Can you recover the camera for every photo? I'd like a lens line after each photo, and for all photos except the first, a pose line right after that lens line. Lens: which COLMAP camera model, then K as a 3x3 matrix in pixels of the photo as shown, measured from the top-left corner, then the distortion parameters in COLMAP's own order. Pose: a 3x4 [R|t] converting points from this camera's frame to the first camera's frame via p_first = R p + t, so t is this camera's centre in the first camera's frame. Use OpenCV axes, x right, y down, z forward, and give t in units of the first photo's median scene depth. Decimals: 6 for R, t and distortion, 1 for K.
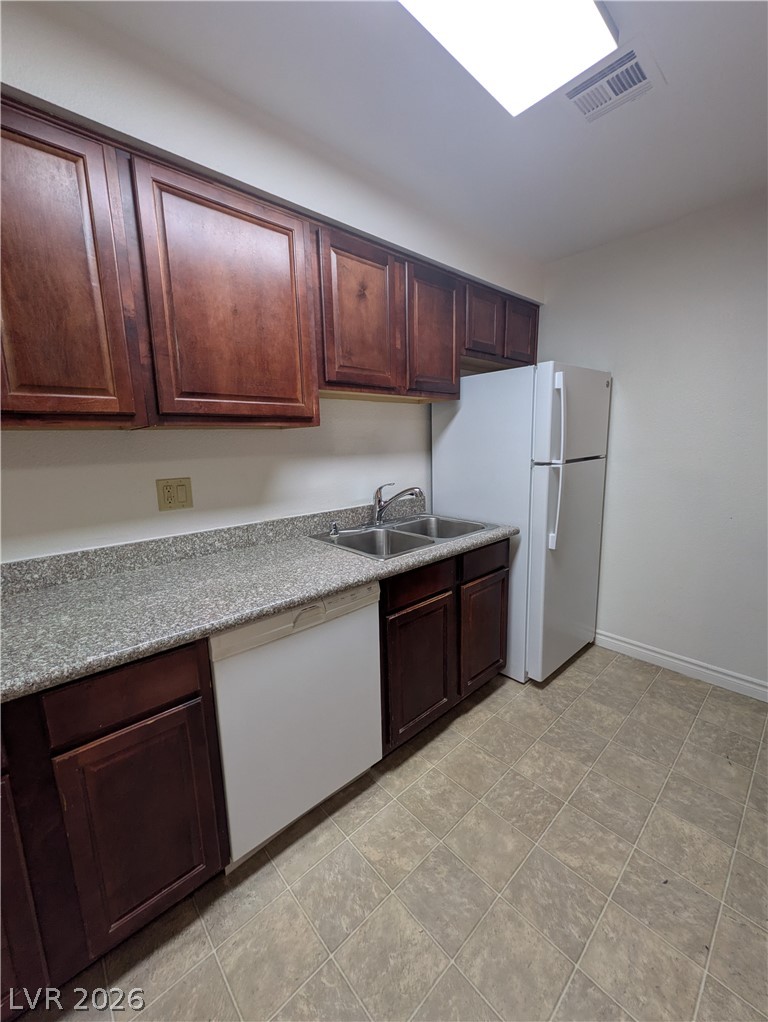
lens RADIAL K [[404.6, 0, 382.4], [0, 404.6, 507.8], [0, 0, 1]] dist [0.003180, -0.000651]
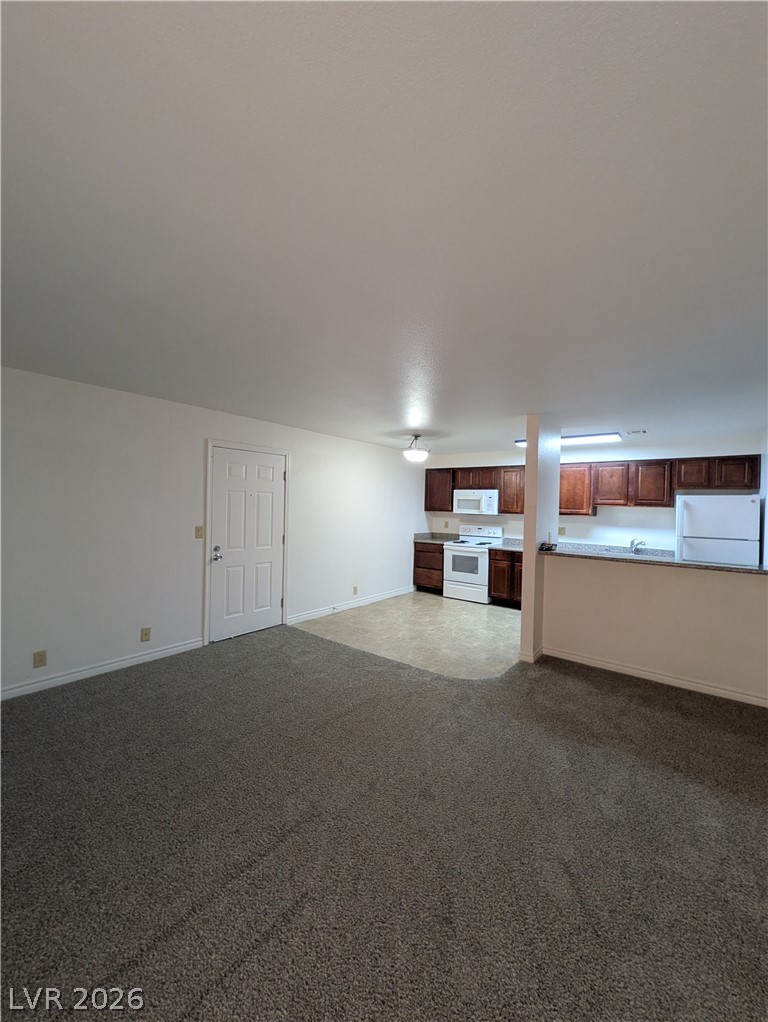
lens RADIAL K [[404.6, 0, 384.5], [0, 404.6, 513.0], [0, 0, 1]] dist [0.003180, -0.000651]
pose [[0.164252, 0.043736, -0.985448, 3.124327], [-0.191627, 0.981399, 0.011617, 0.076742], [0.967626, 0.186930, 0.169577, -1.385667]]
